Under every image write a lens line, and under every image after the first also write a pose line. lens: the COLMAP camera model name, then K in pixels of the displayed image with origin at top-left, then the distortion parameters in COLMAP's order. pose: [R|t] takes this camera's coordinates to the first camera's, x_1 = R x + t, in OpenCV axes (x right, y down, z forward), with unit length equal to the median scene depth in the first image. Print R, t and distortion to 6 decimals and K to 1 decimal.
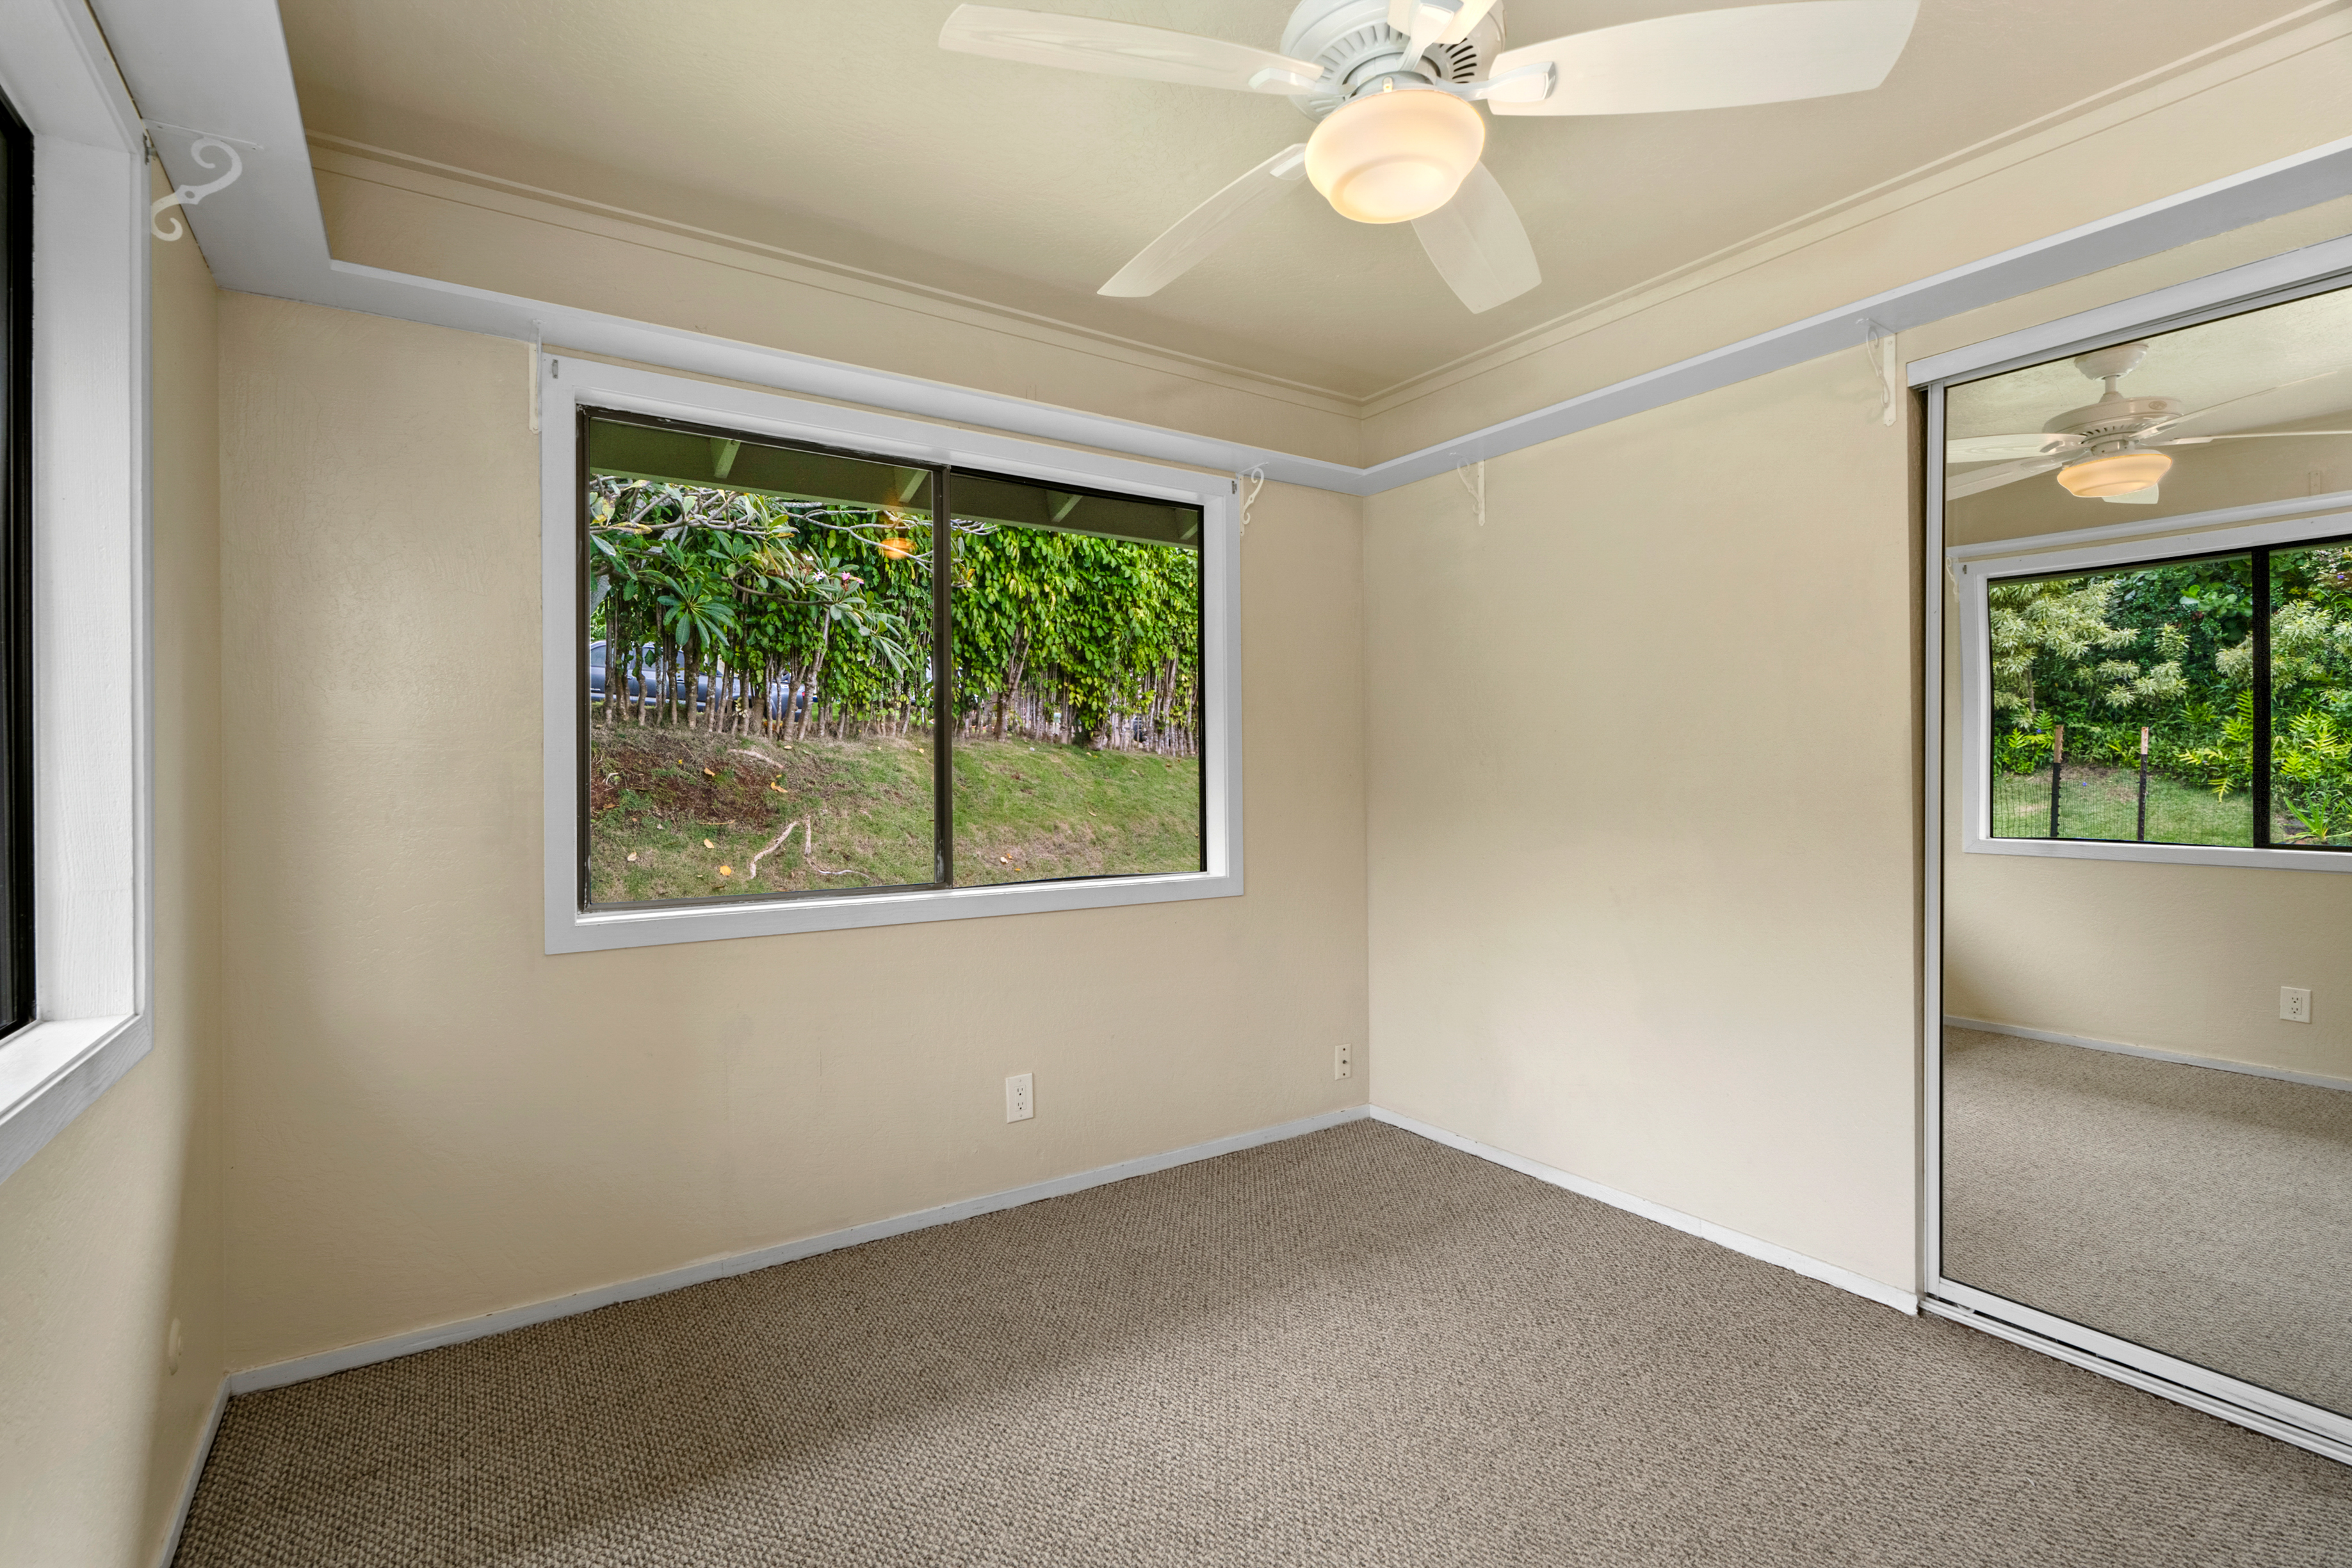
lens RADIAL K [[1059.8, 0, 1169.8], [0, 1059.8, 776.1], [0, 0, 1]] dist [0.014811, -0.003889]
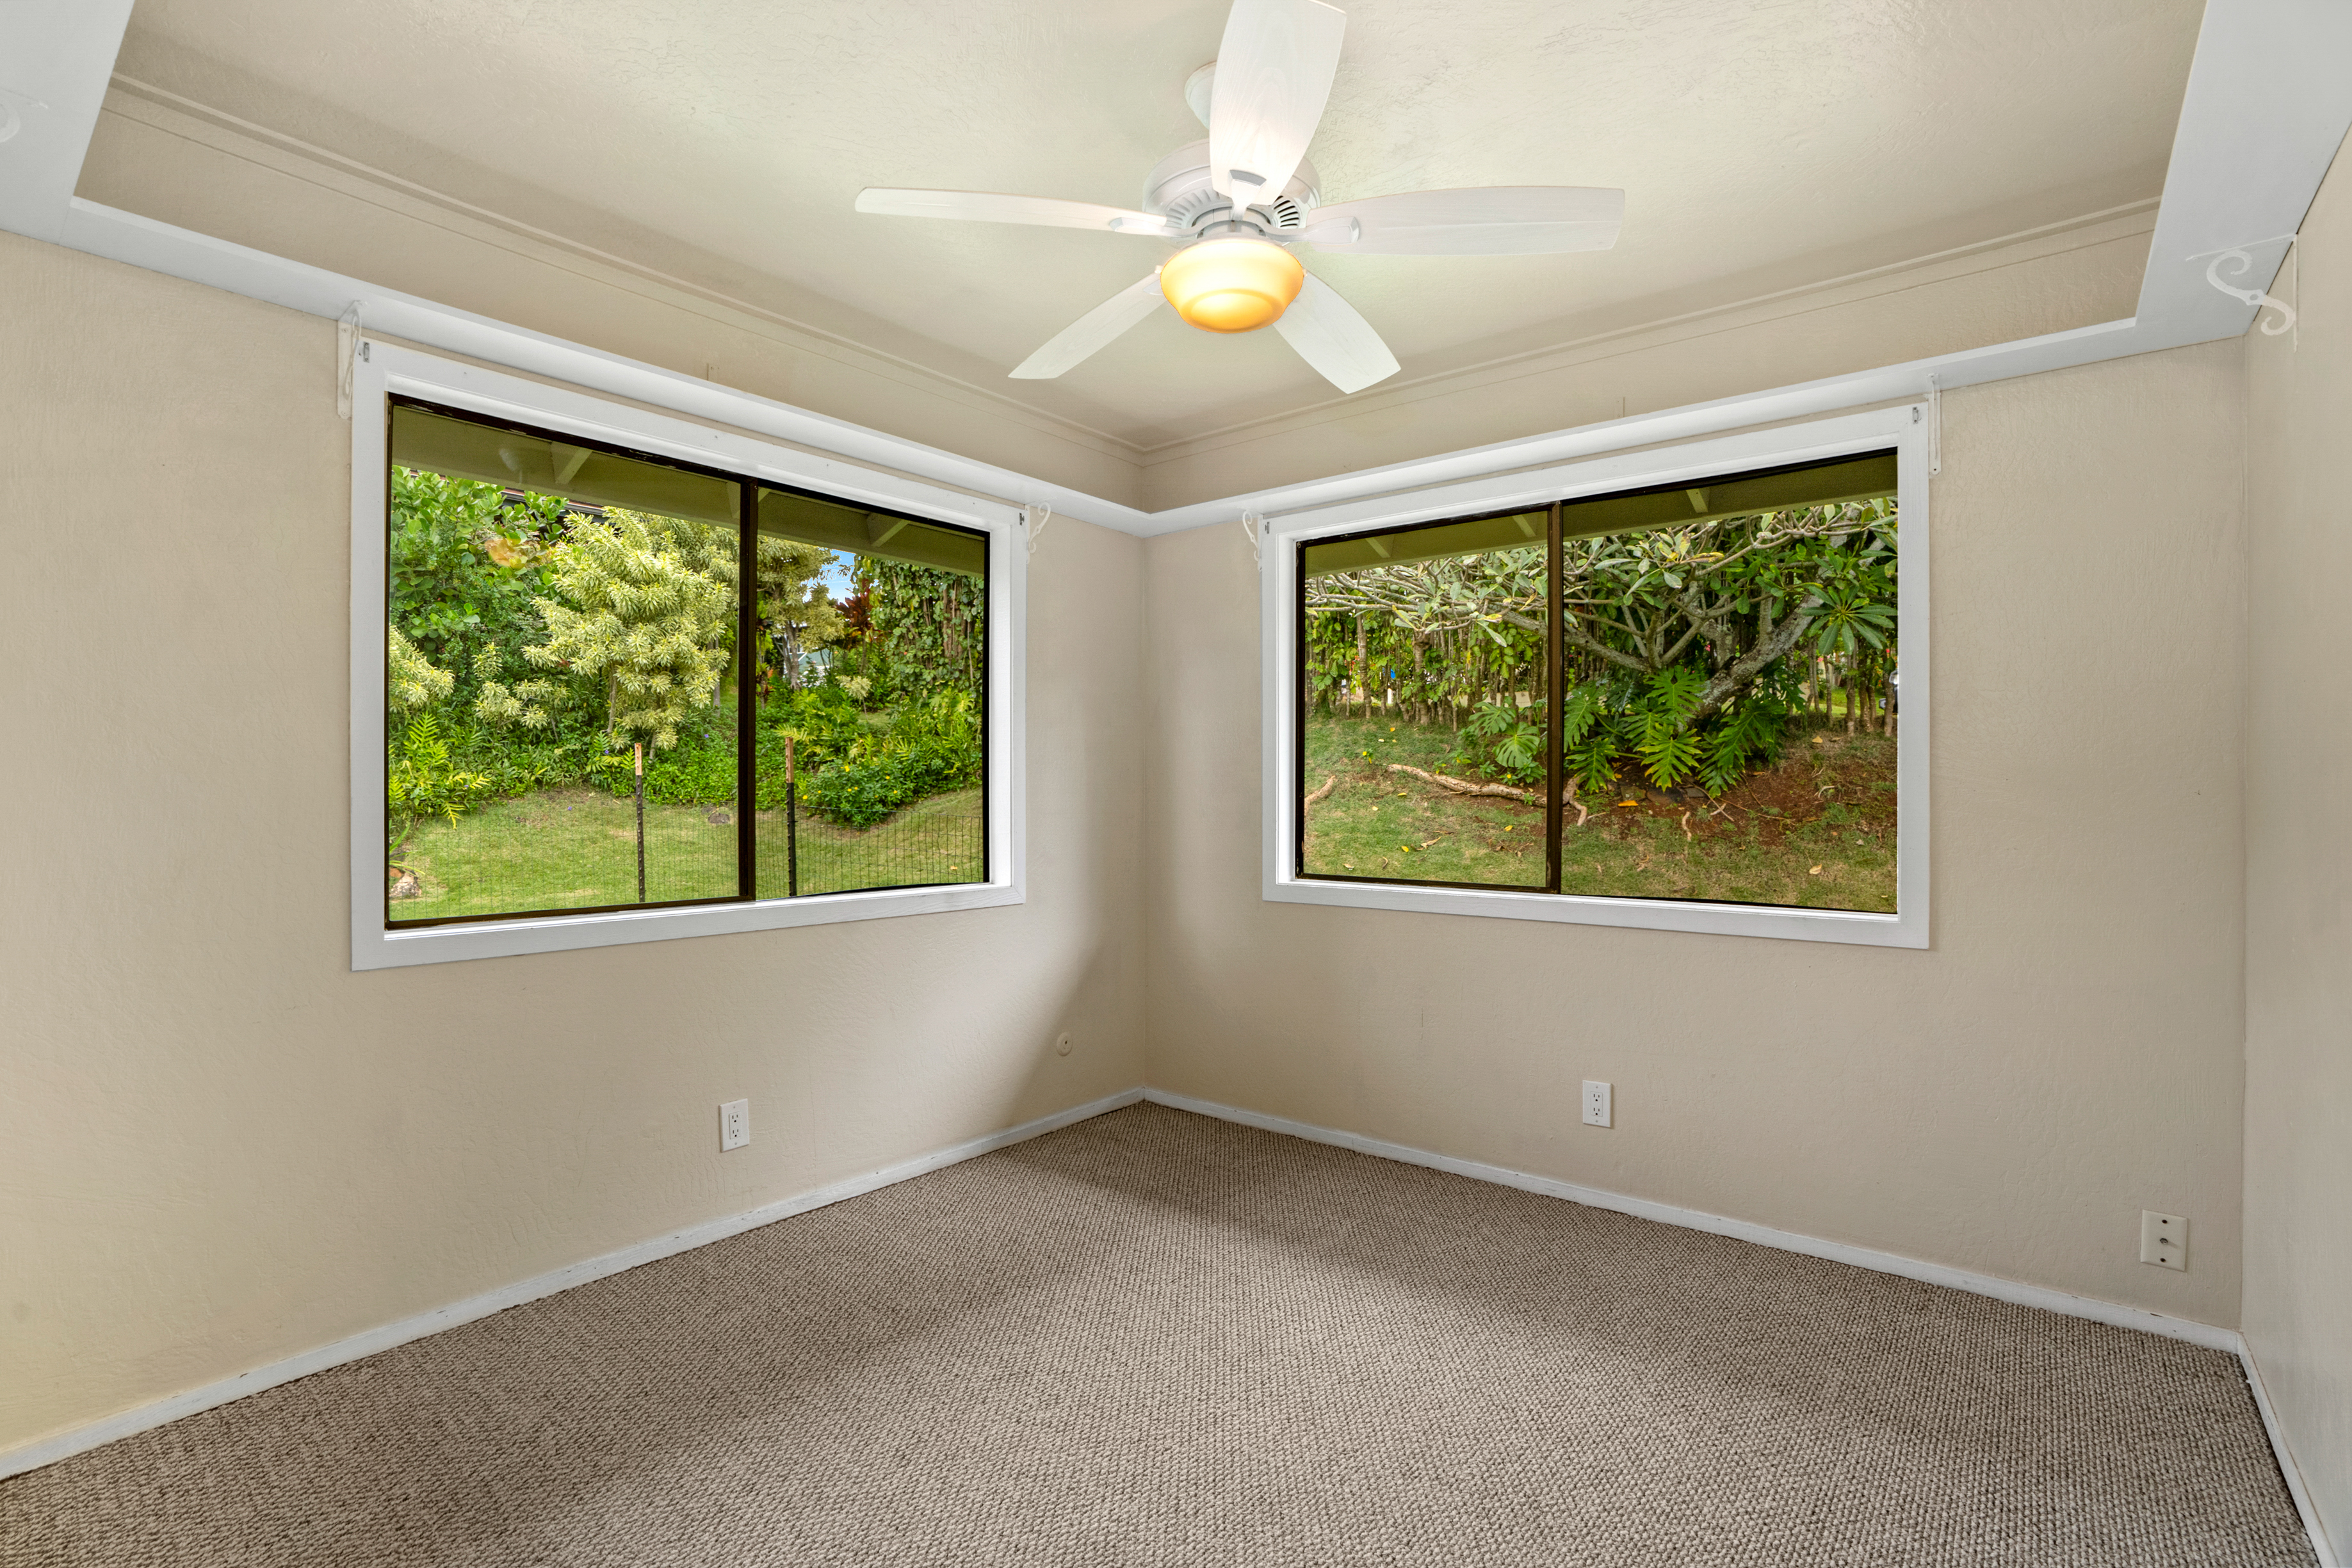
lens RADIAL K [[1059.8, 0, 1167.6], [0, 1059.8, 785.1], [0, 0, 1]] dist [0.014811, -0.003889]
pose [[0.341307, 0.002076, -0.939950, 0.686314], [-0.005147, 0.999987, 0.000339, -0.003696], [0.939938, 0.004723, 0.341313, 0.255587]]
